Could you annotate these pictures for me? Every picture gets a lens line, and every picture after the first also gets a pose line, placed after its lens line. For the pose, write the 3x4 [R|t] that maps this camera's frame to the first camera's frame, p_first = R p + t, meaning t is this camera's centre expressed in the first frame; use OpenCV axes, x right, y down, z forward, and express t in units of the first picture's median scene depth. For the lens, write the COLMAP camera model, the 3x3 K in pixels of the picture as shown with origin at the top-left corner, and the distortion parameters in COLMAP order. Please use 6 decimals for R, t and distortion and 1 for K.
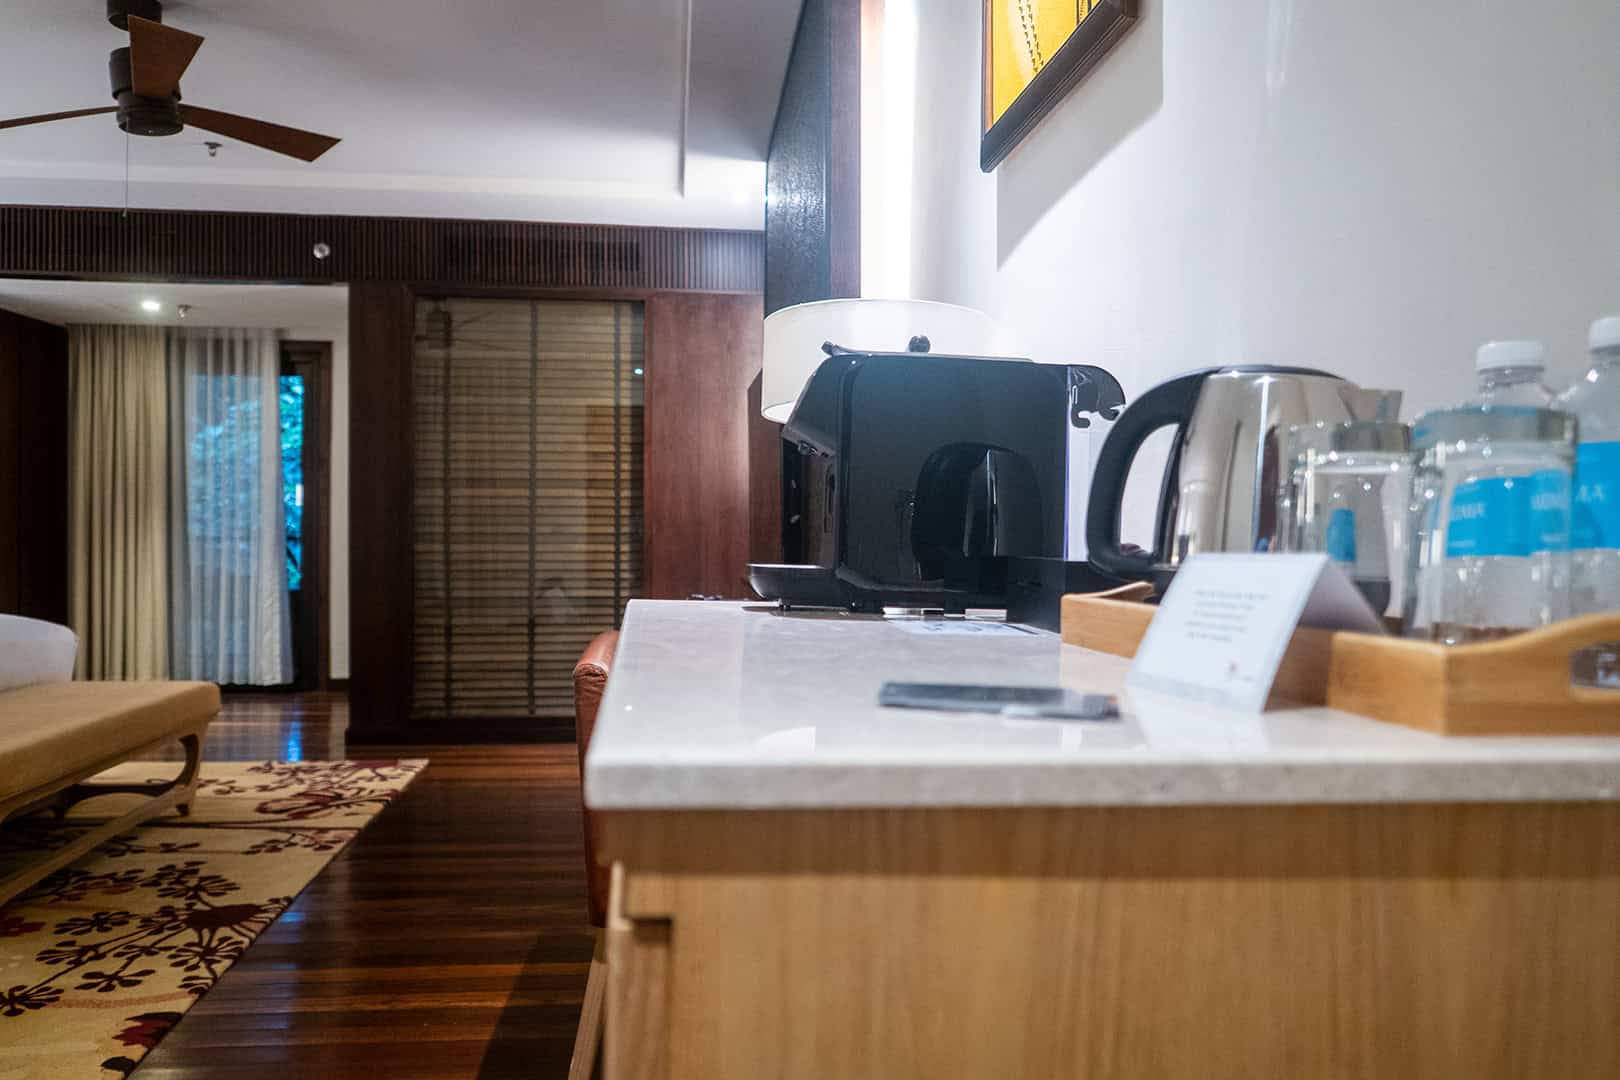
lens RADIAL K [[1145.7, 0, 830.1], [0, 1145.7, 542.9], [0, 0, 1]] dist [-0.018309, -0.004498]
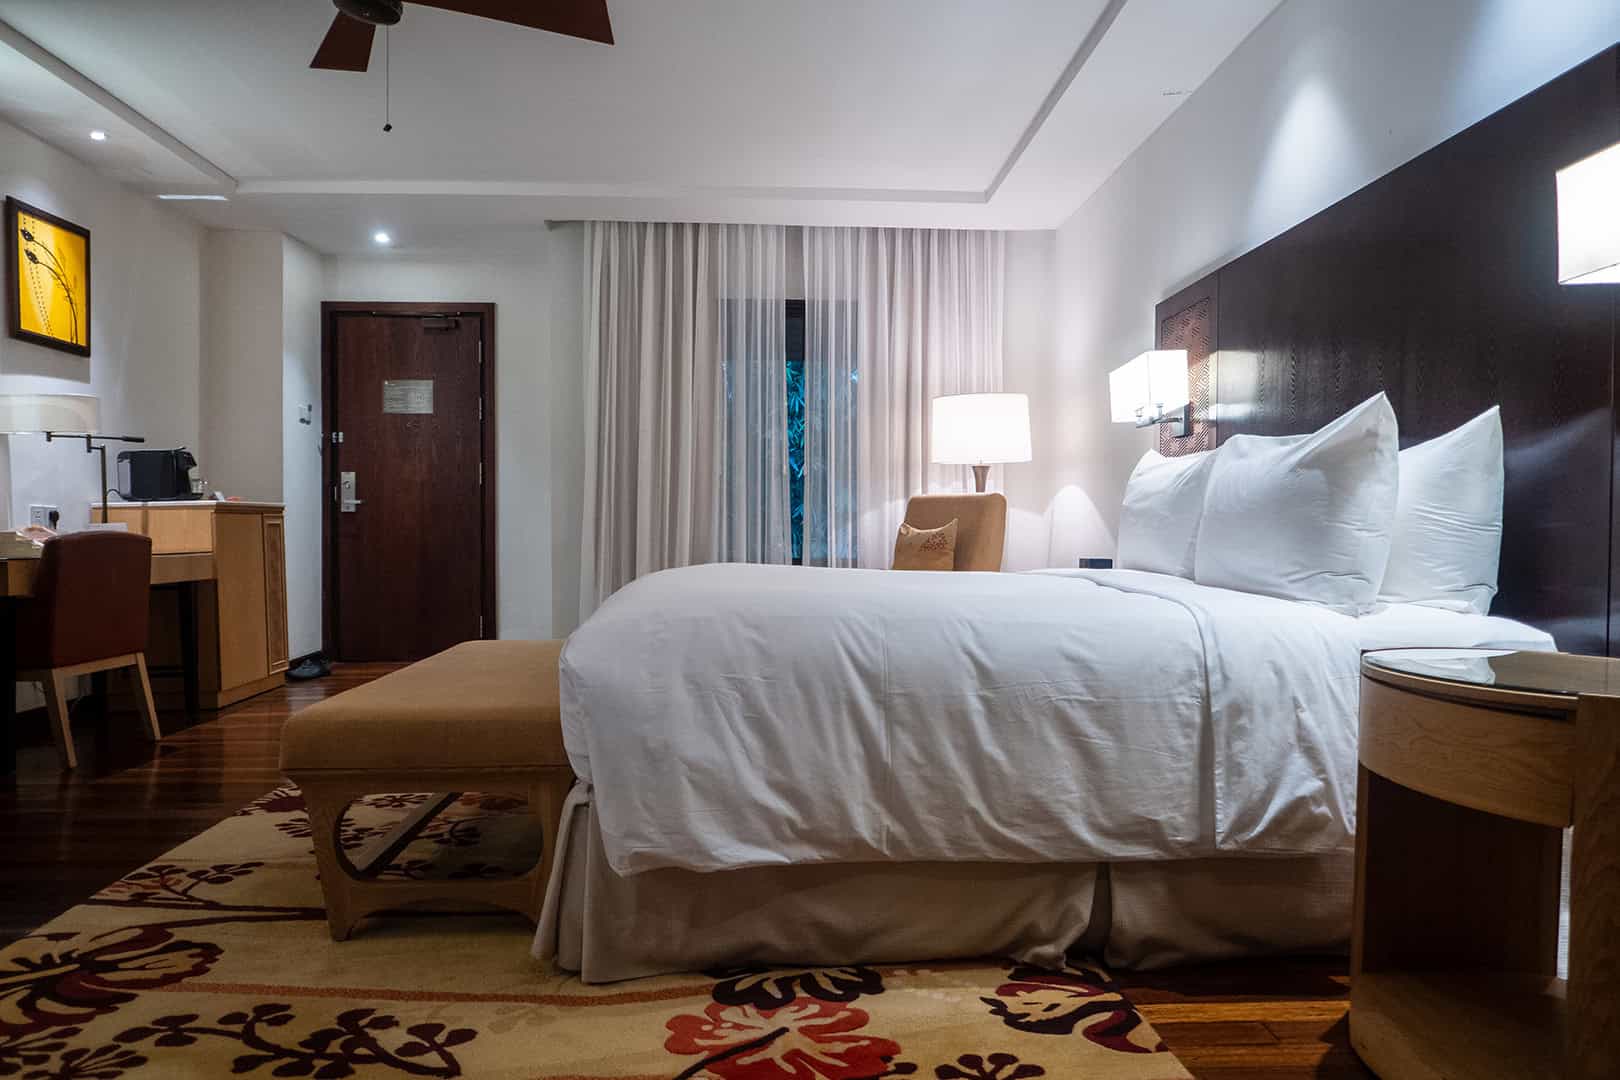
lens RADIAL K [[1145.7, 0, 811.9], [0, 1145.7, 555.7], [0, 0, 1]] dist [-0.018309, -0.004498]
pose [[-0.996546, -0.008678, 0.082589, -1.105443], [-0.005620, 0.999292, 0.037188, 0.032335], [-0.082853, 0.036595, -0.995890, 2.016972]]
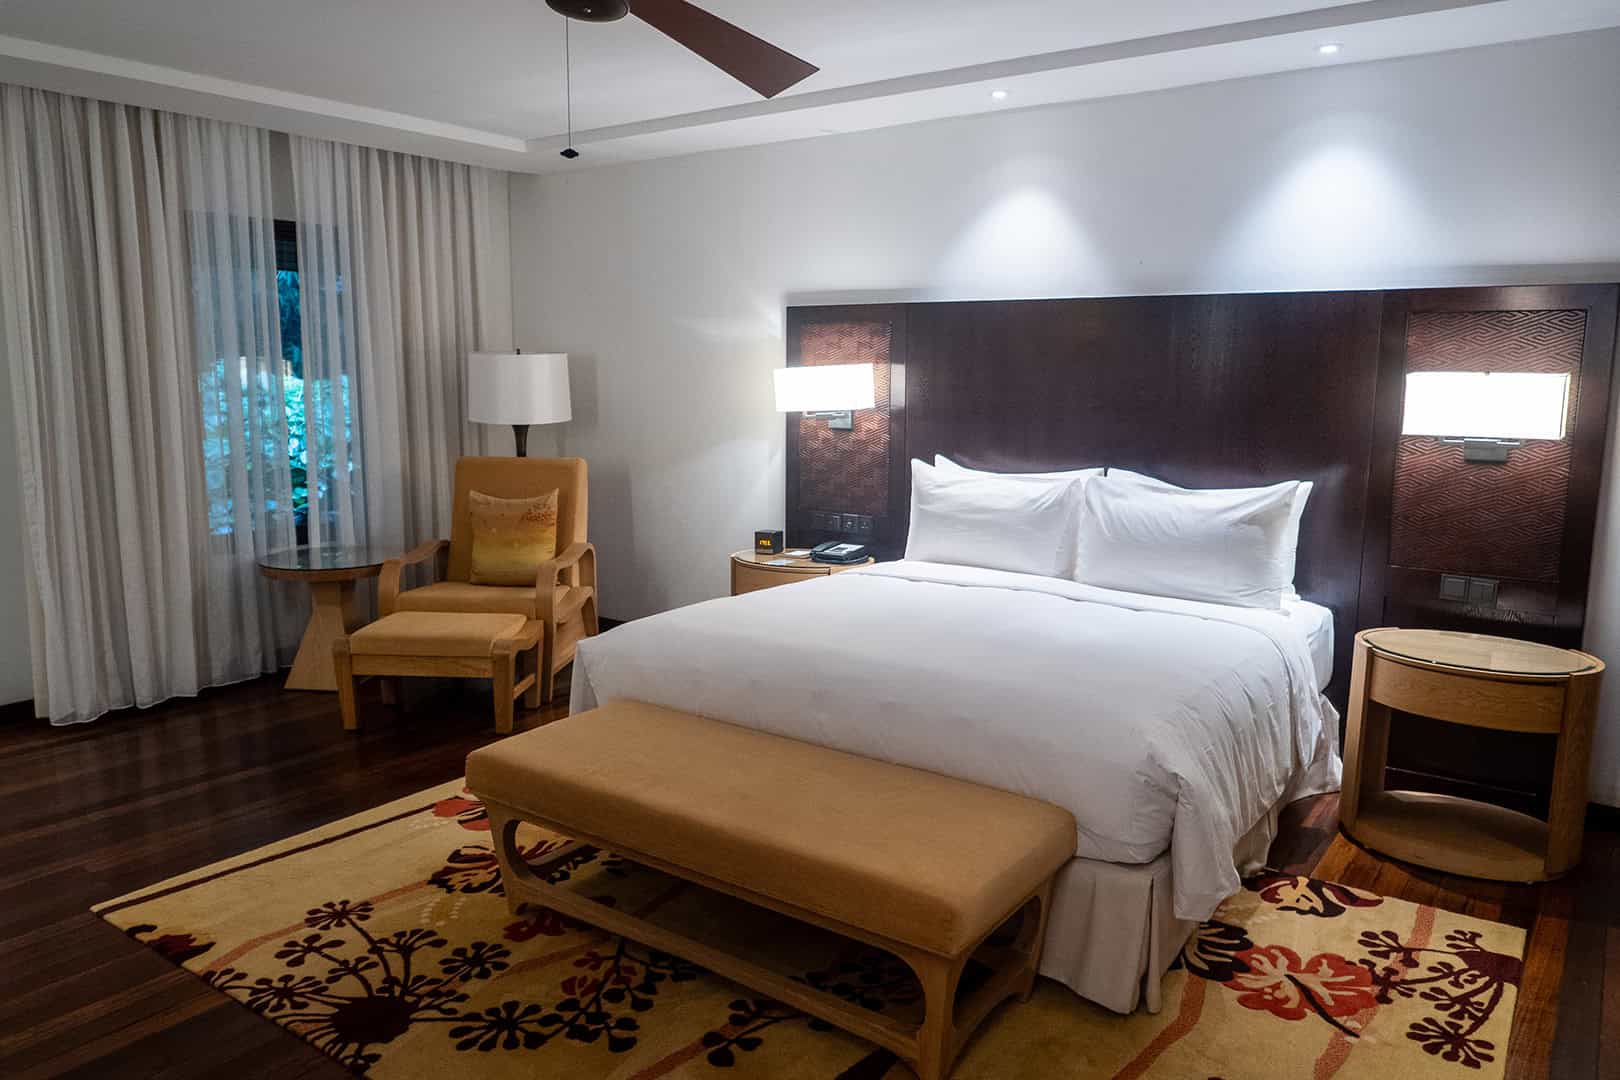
lens RADIAL K [[1145.7, 0, 806.6], [0, 1145.7, 546.7], [0, 0, 1]] dist [-0.018309, -0.004498]
pose [[-0.692392, 0.106076, -0.713681, -0.176208], [-0.018149, 0.986260, 0.164198, -0.167353], [0.721293, 0.126642, -0.680954, 1.717825]]
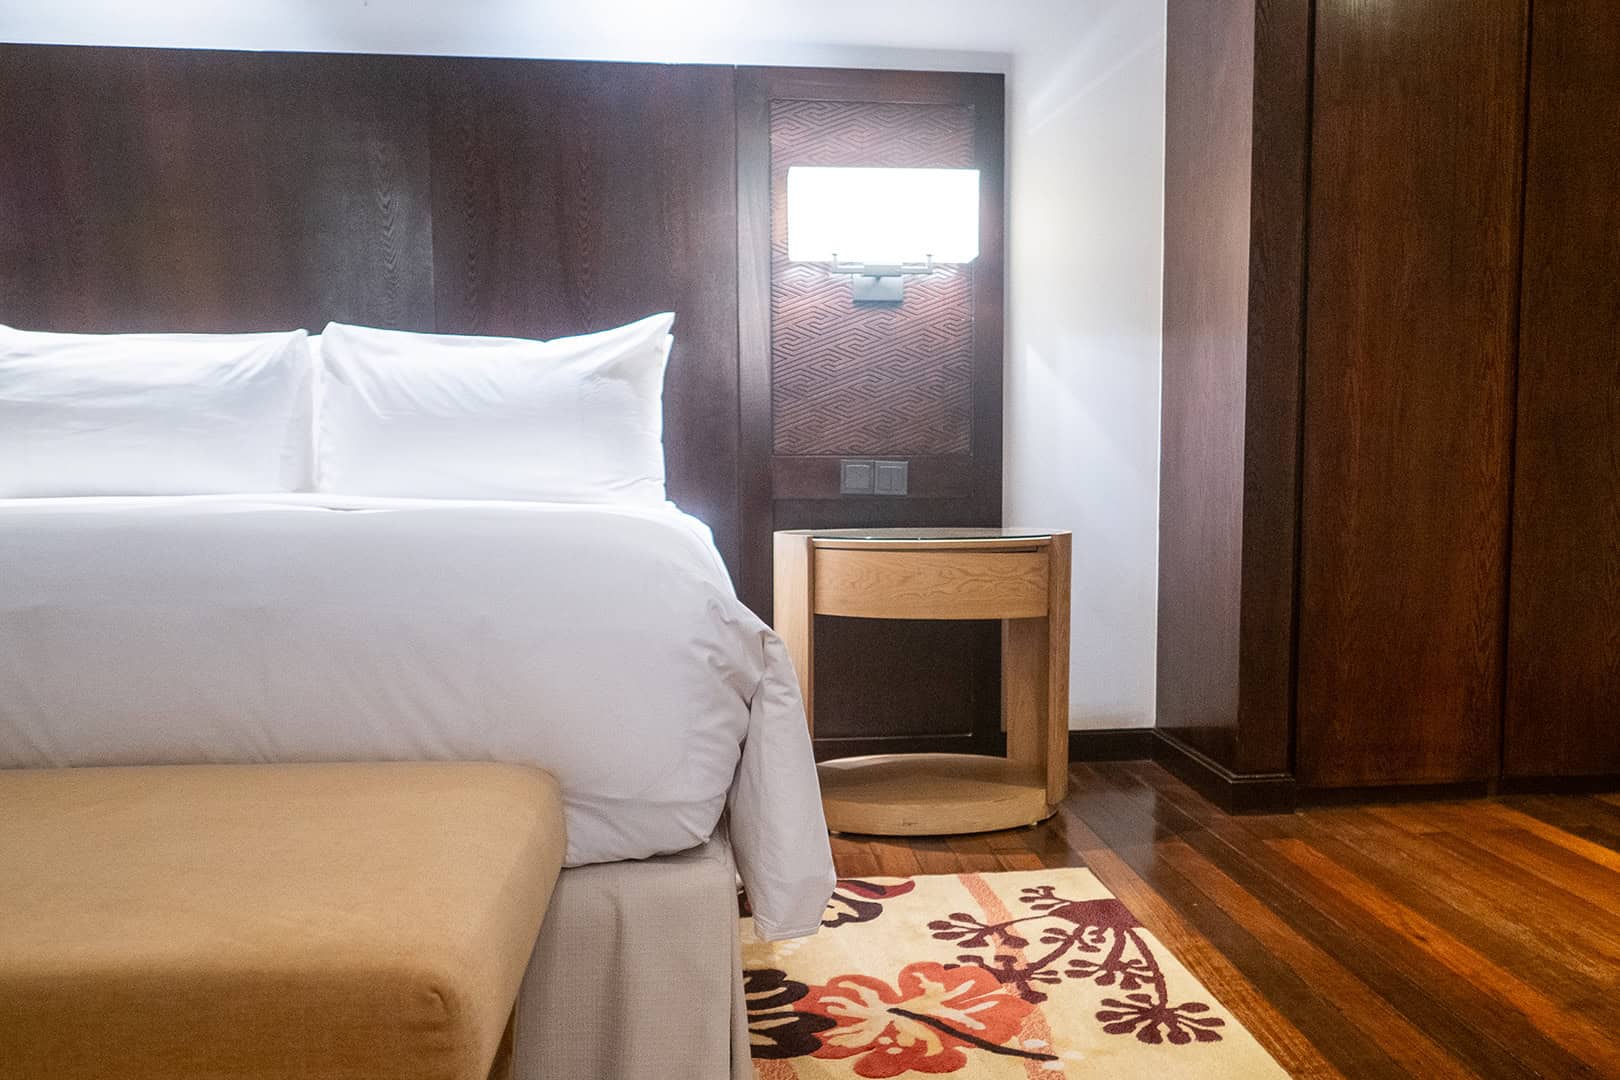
lens RADIAL K [[1330.4, 0, 902.4], [0, 1330.4, 605.6], [0, 0, 1]] dist [-0.044033, 0.023407]
pose [[0.001614, 0.101388, -0.994846, -0.459435], [-0.013381, 0.994760, 0.101357, 0.060944], [0.999909, 0.013149, 0.002962, 1.423744]]
